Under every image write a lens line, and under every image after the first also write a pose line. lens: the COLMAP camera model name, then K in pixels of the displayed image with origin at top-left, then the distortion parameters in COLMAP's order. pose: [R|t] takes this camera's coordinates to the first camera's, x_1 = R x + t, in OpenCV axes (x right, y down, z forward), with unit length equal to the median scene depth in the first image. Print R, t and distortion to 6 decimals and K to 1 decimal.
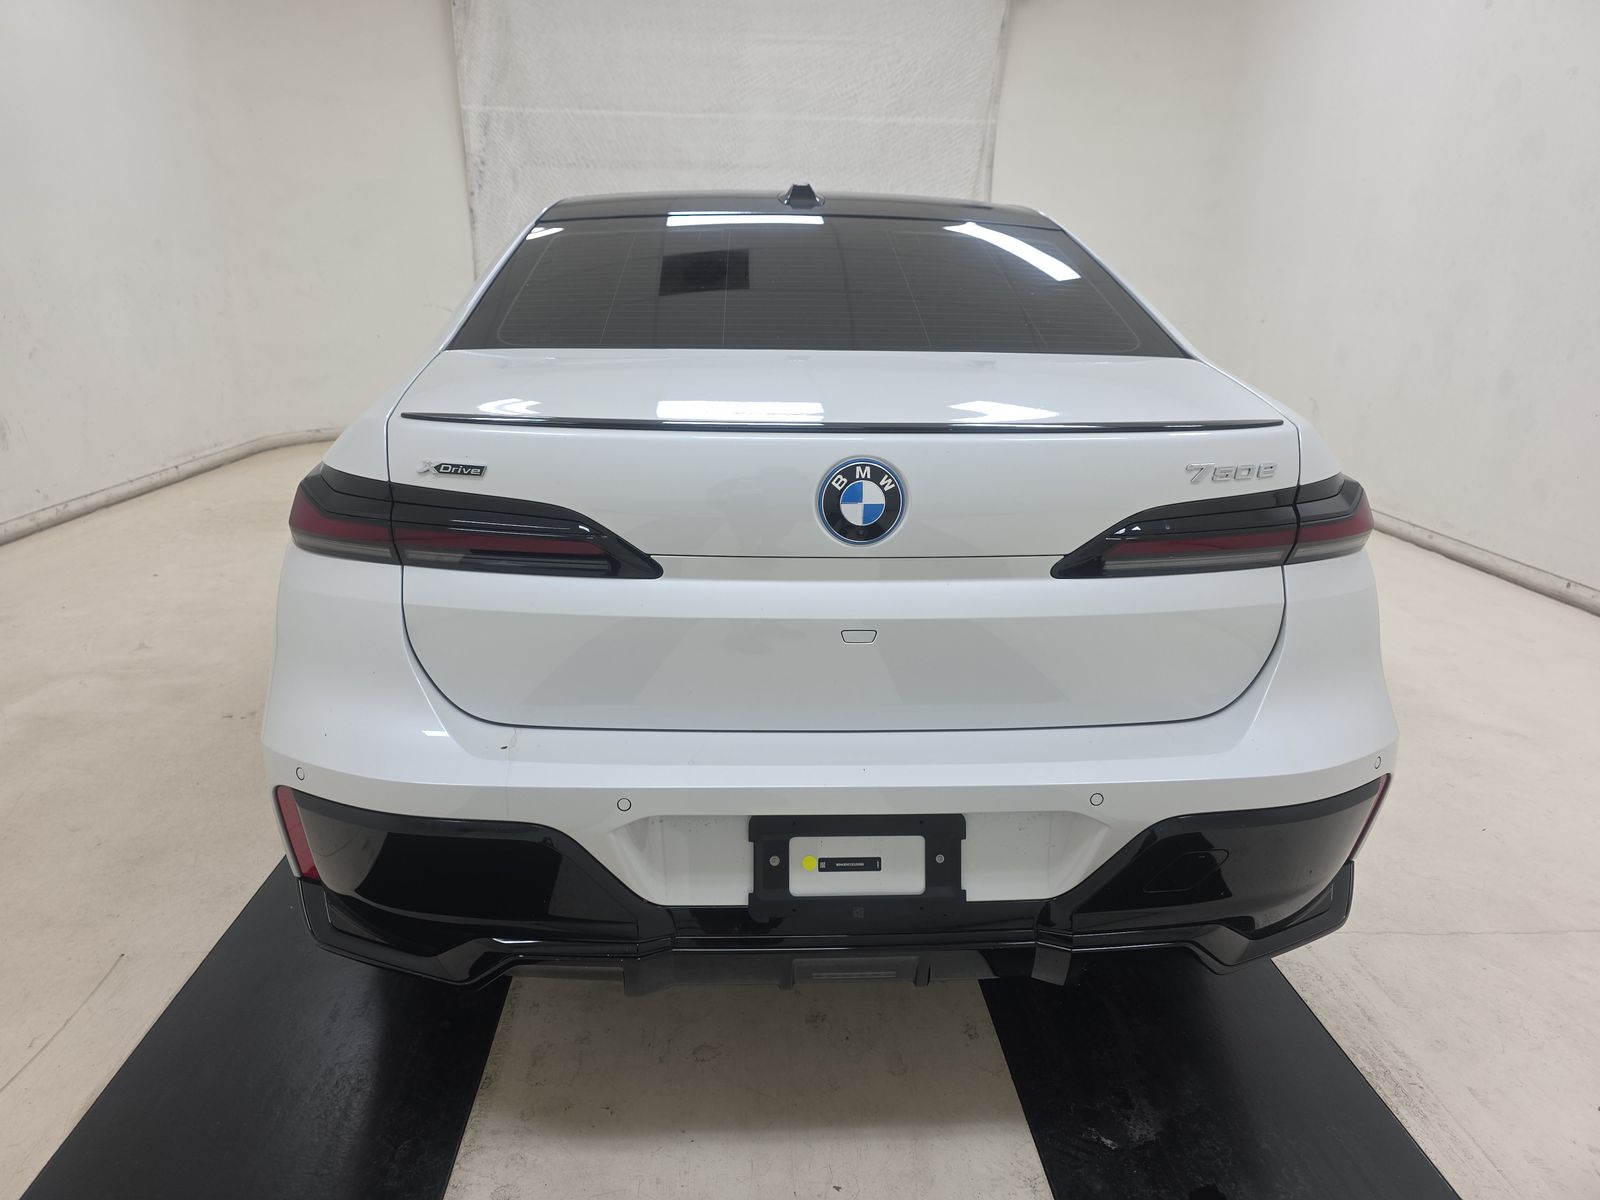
lens RADIAL K [[1098.4, 0, 794.9], [0, 1098.4, 587.2], [0, 0, 1]] dist [0.034526, -0.030392]
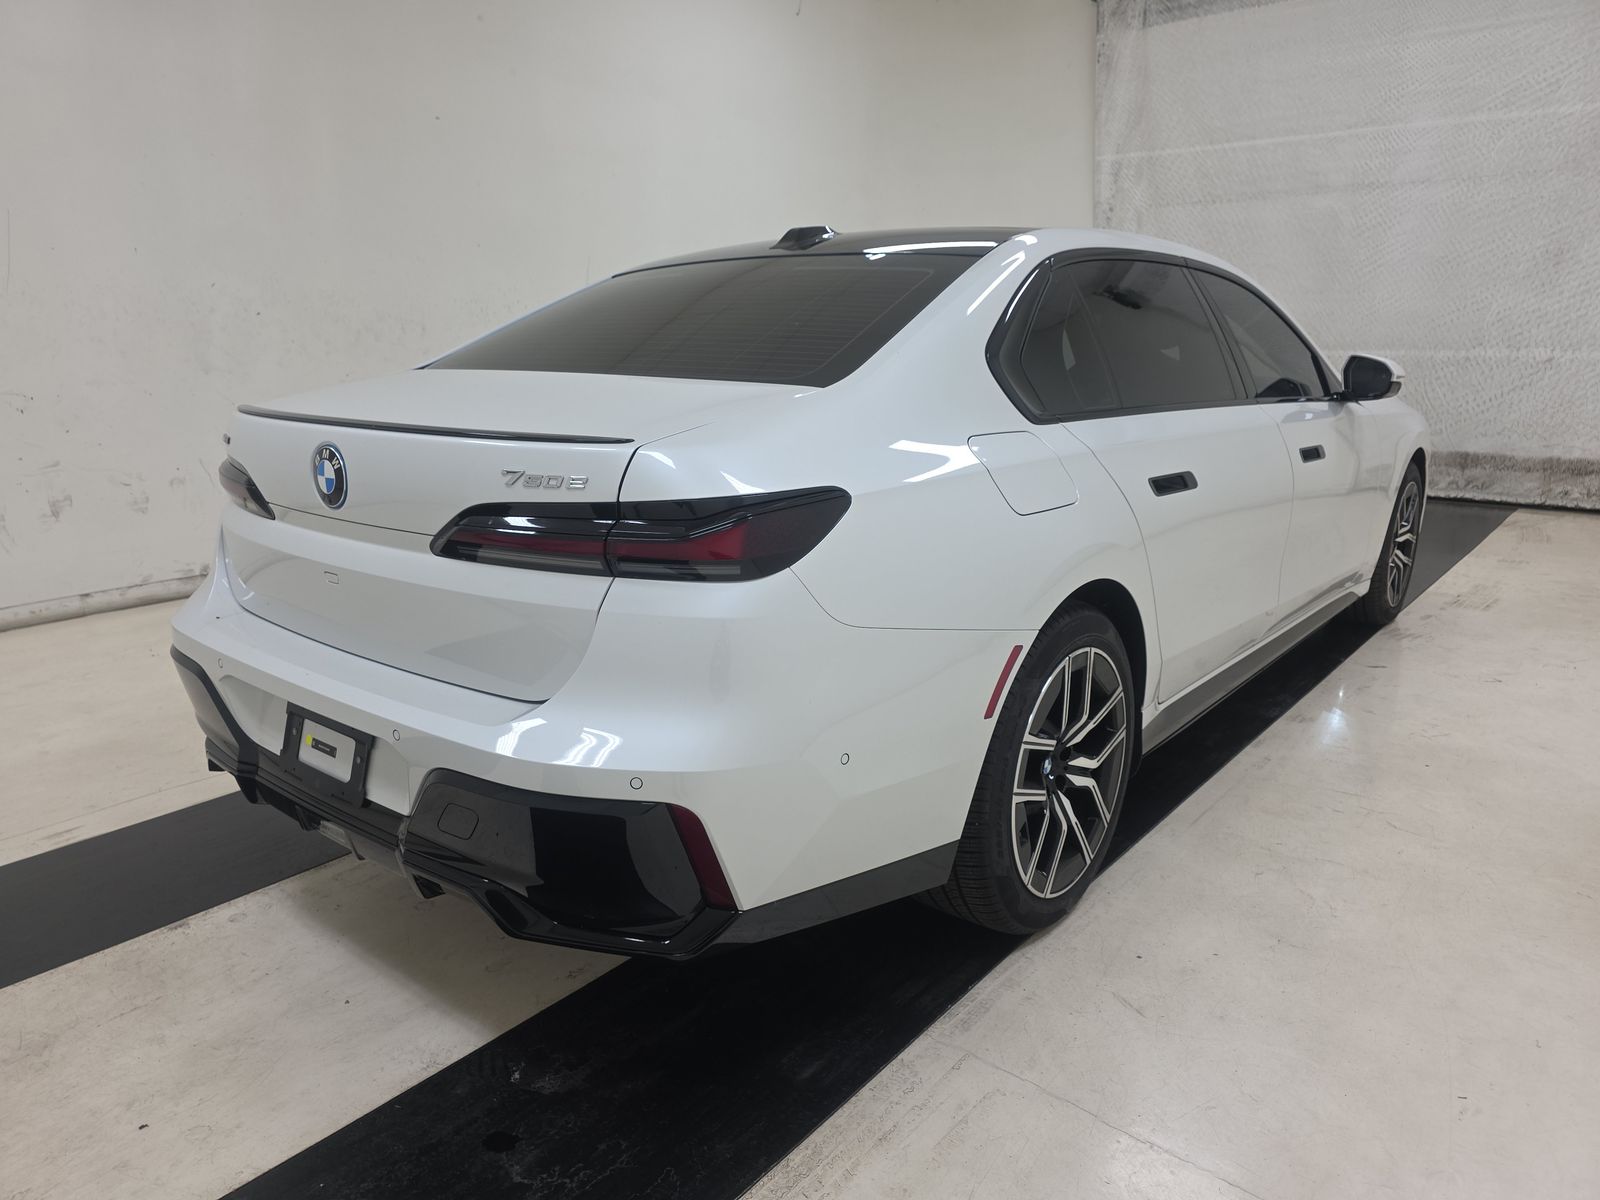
lens RADIAL K [[1098.4, 0, 791.7], [0, 1098.4, 604.2], [0, 0, 1]] dist [0.034526, -0.030392]
pose [[0.727200, 0.147653, -0.670358, 0.489142], [-0.164392, 0.985633, 0.038764, -0.024029], [0.666450, 0.082012, 0.741025, 0.134584]]
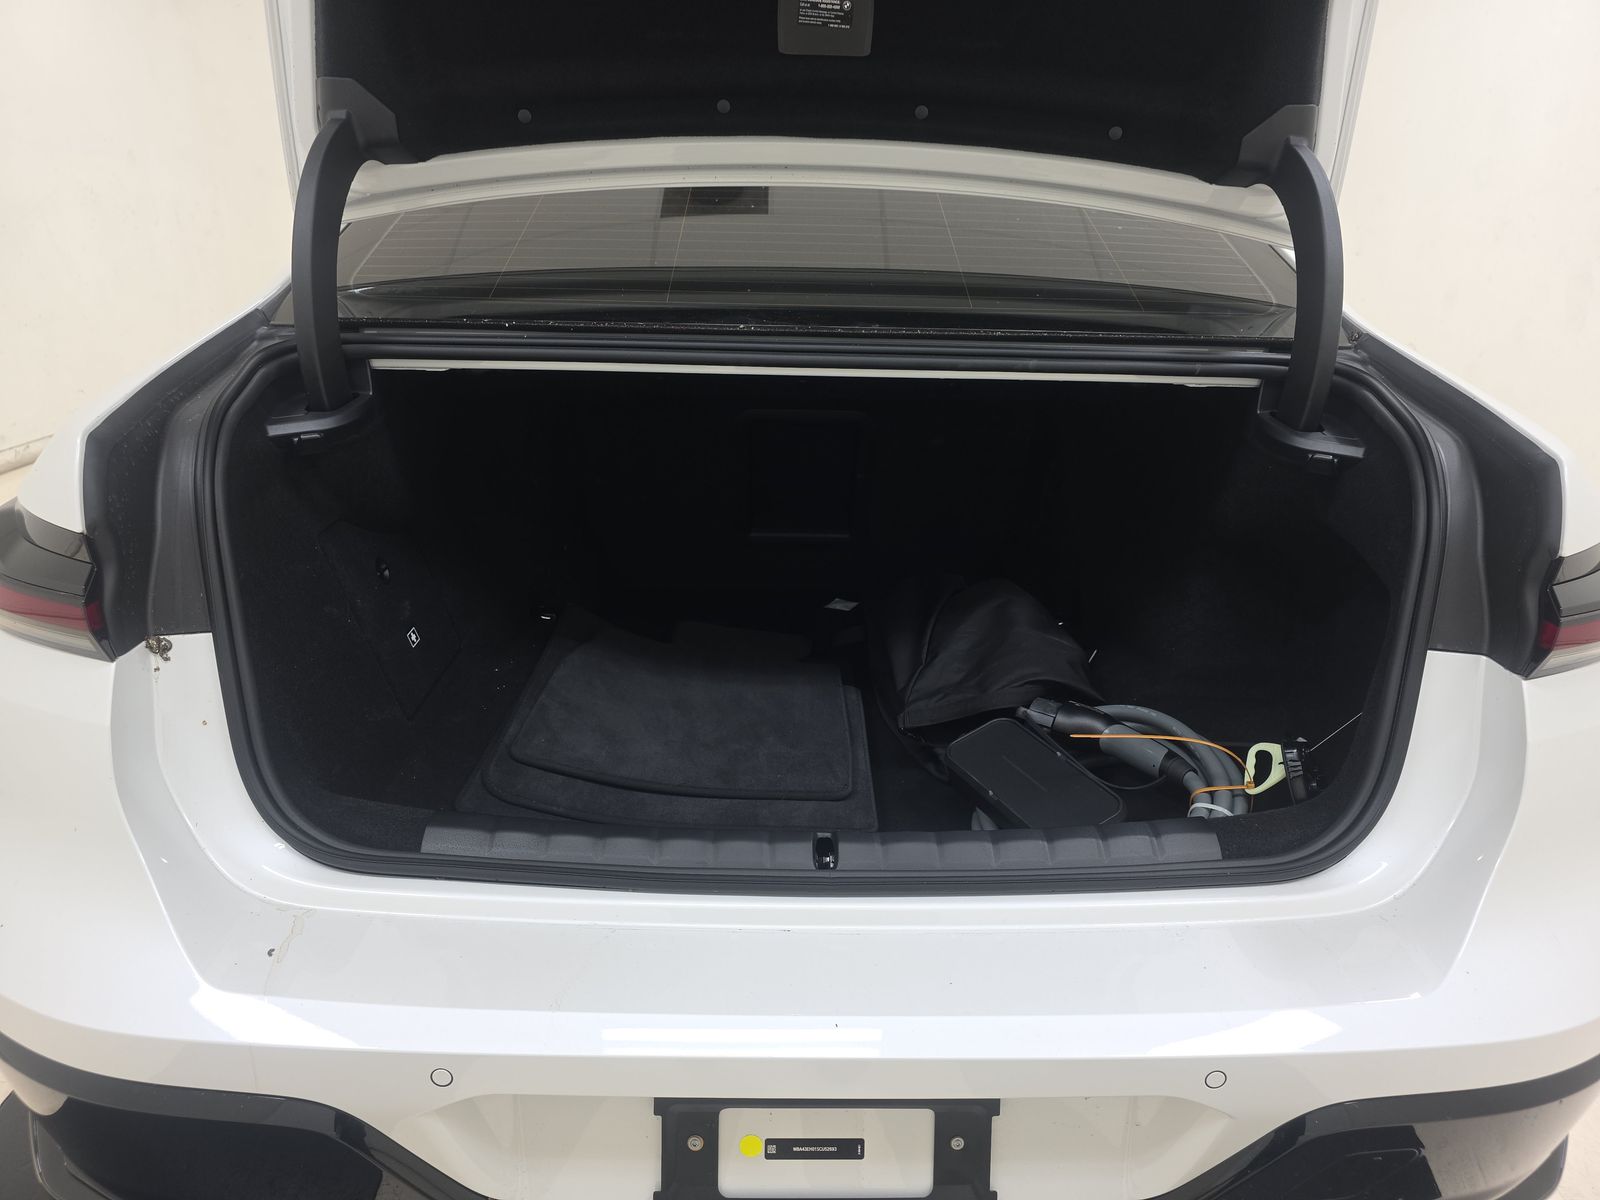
lens RADIAL K [[1098.4, 0, 801.4], [0, 1098.4, 599.9], [0, 0, 1]] dist [0.034526, -0.030392]
pose [[0.999193, 0.022908, -0.032987, 0.020394], [-0.020399, 0.997013, 0.074493, -0.040731], [0.034595, -0.073760, 0.996676, 0.140898]]
